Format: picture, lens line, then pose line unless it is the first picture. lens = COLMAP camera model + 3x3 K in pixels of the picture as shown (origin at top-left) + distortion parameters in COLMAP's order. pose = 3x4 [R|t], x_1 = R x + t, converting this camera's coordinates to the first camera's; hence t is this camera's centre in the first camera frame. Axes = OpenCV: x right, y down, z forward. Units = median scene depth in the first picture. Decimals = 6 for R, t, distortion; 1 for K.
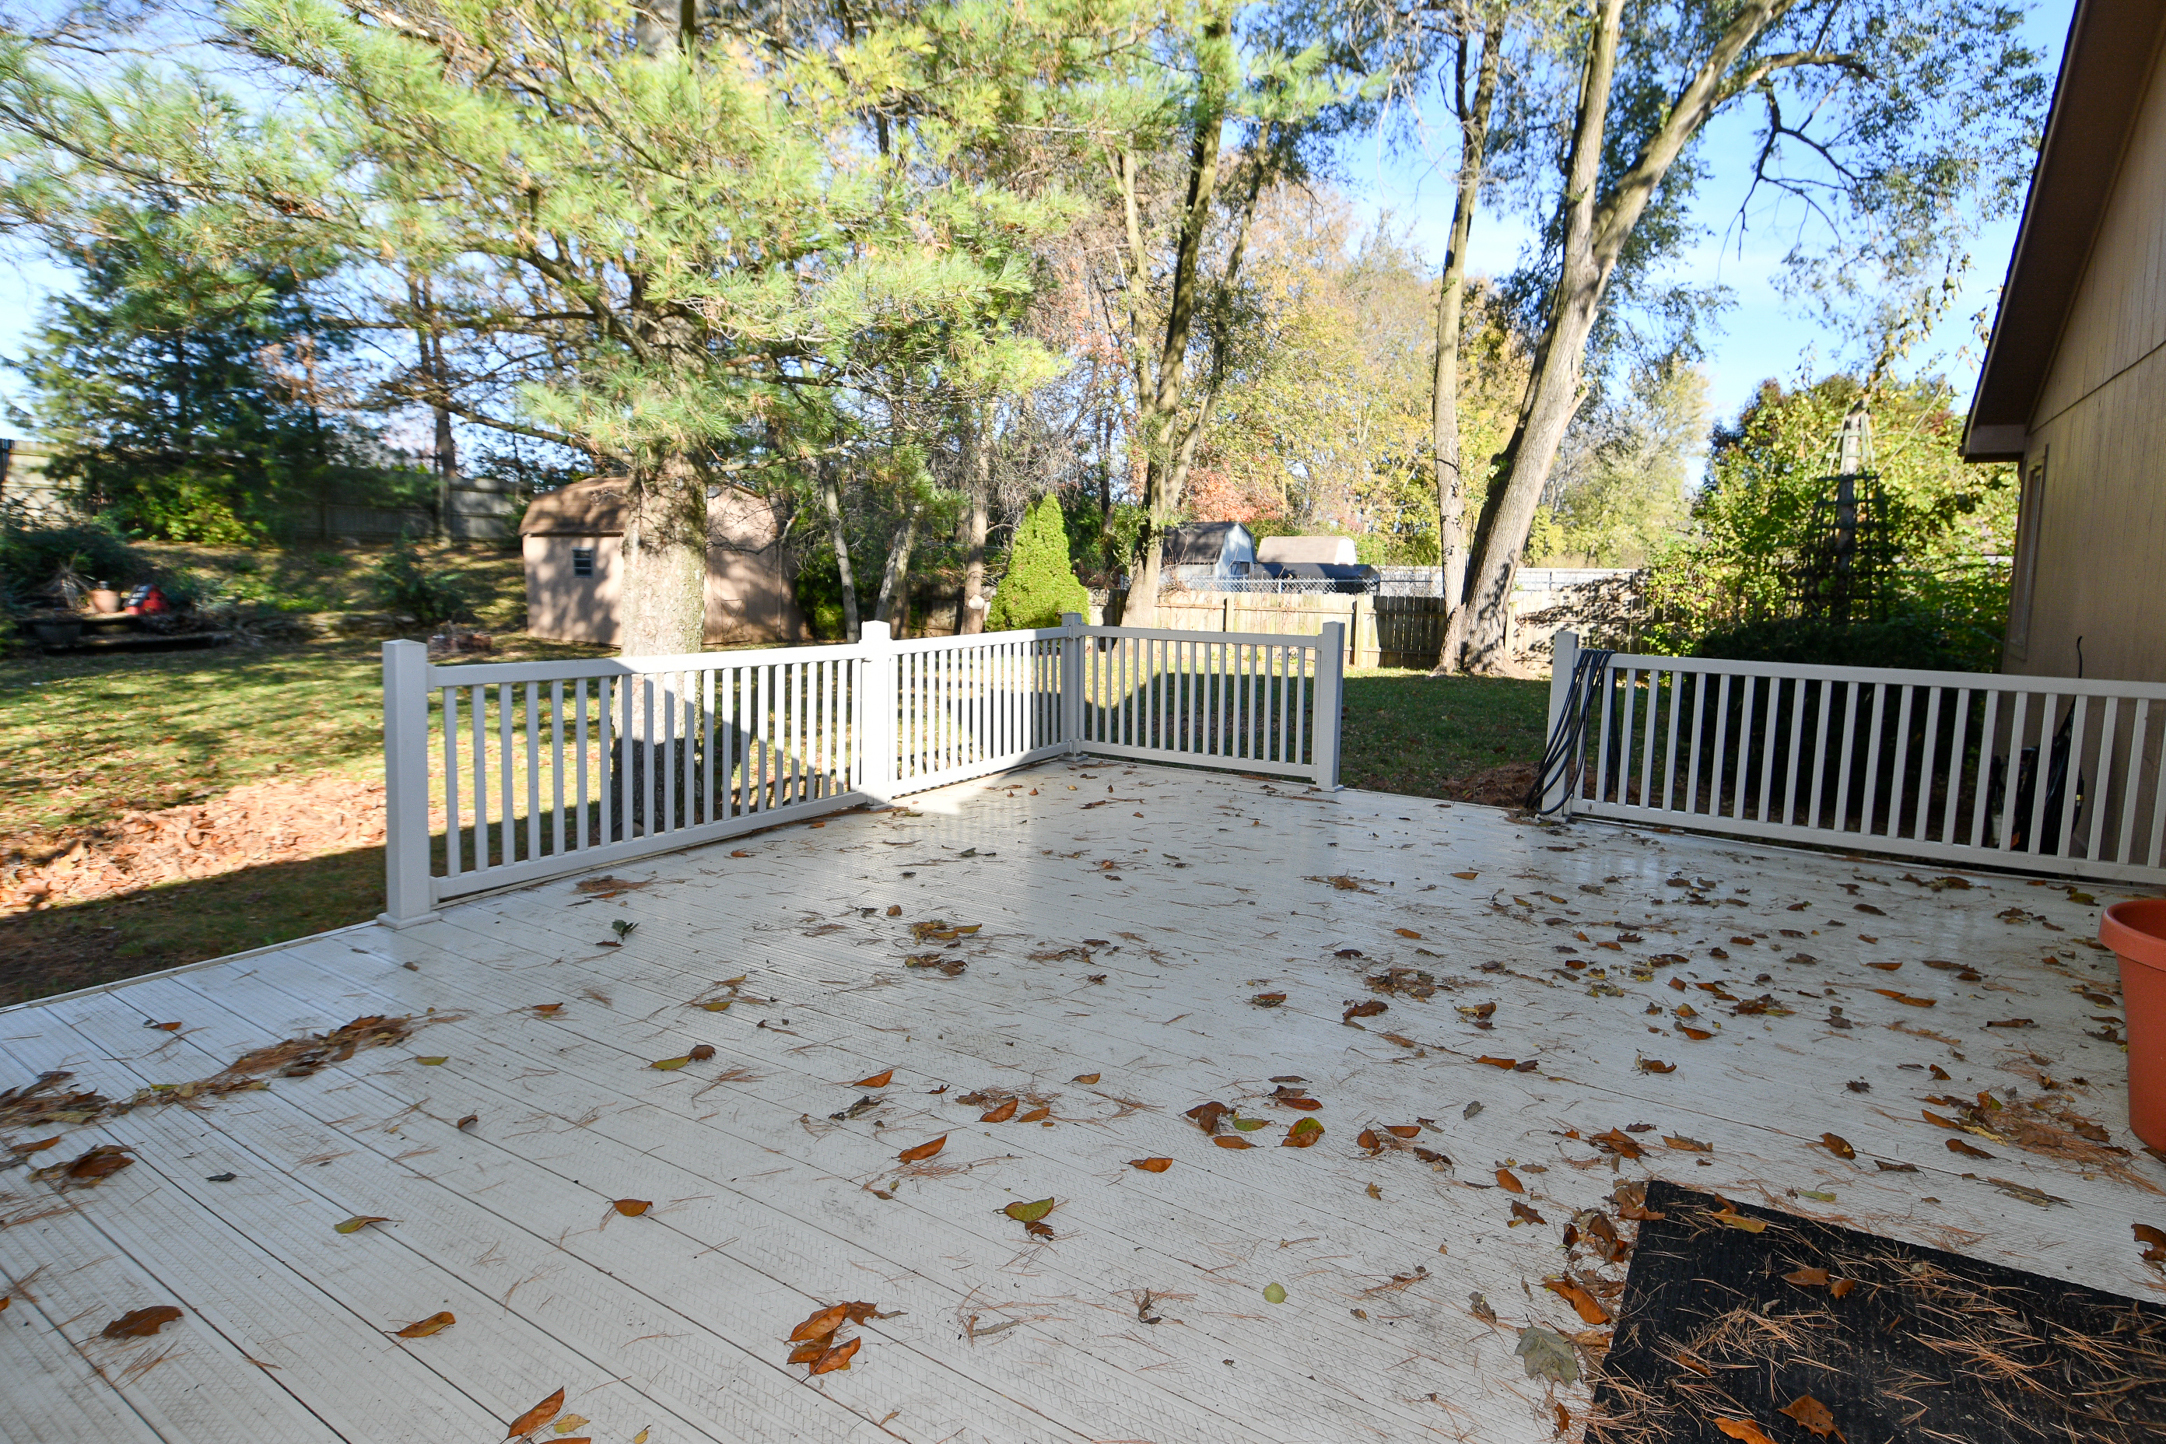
lens RADIAL K [[1133.2, 0, 1085.6], [0, 1133.2, 725.8], [0, 0, 1]] dist [0.028863, -0.031620]
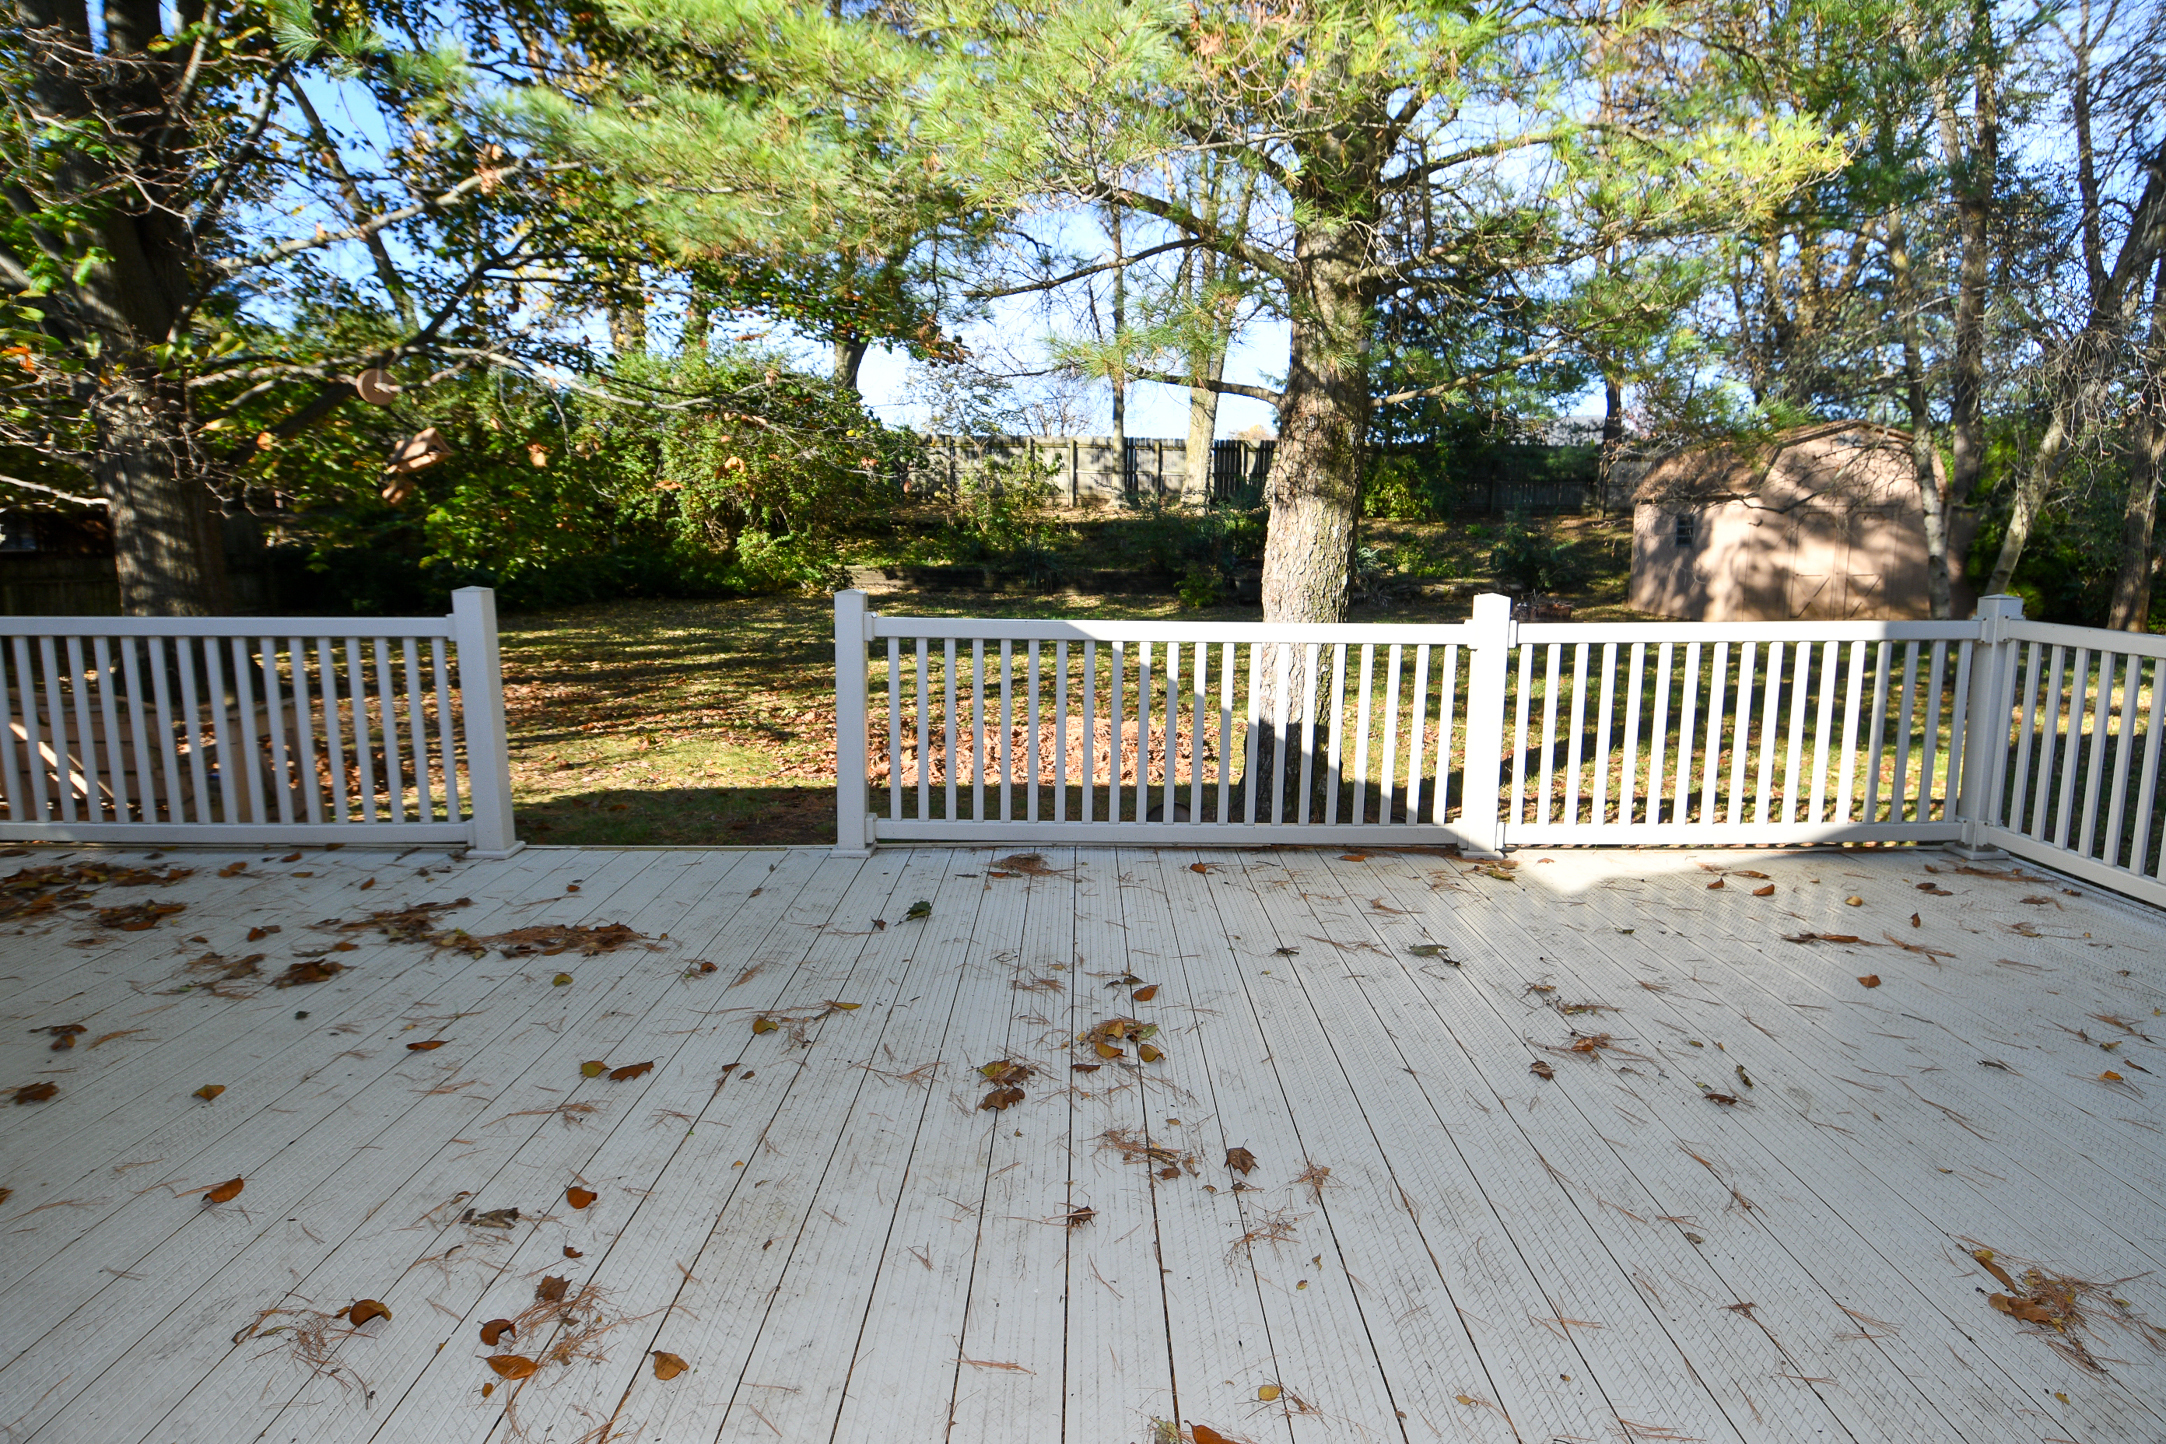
lens RADIAL K [[1133.2, 0, 1097.8], [0, 1133.2, 722.7], [0, 0, 1]] dist [0.028863, -0.031620]
pose [[0.556715, 0.131571, -0.820218, 0.454199], [-0.114557, 0.990103, 0.081068, -0.072210], [0.822767, 0.048830, 0.566277, 0.672200]]
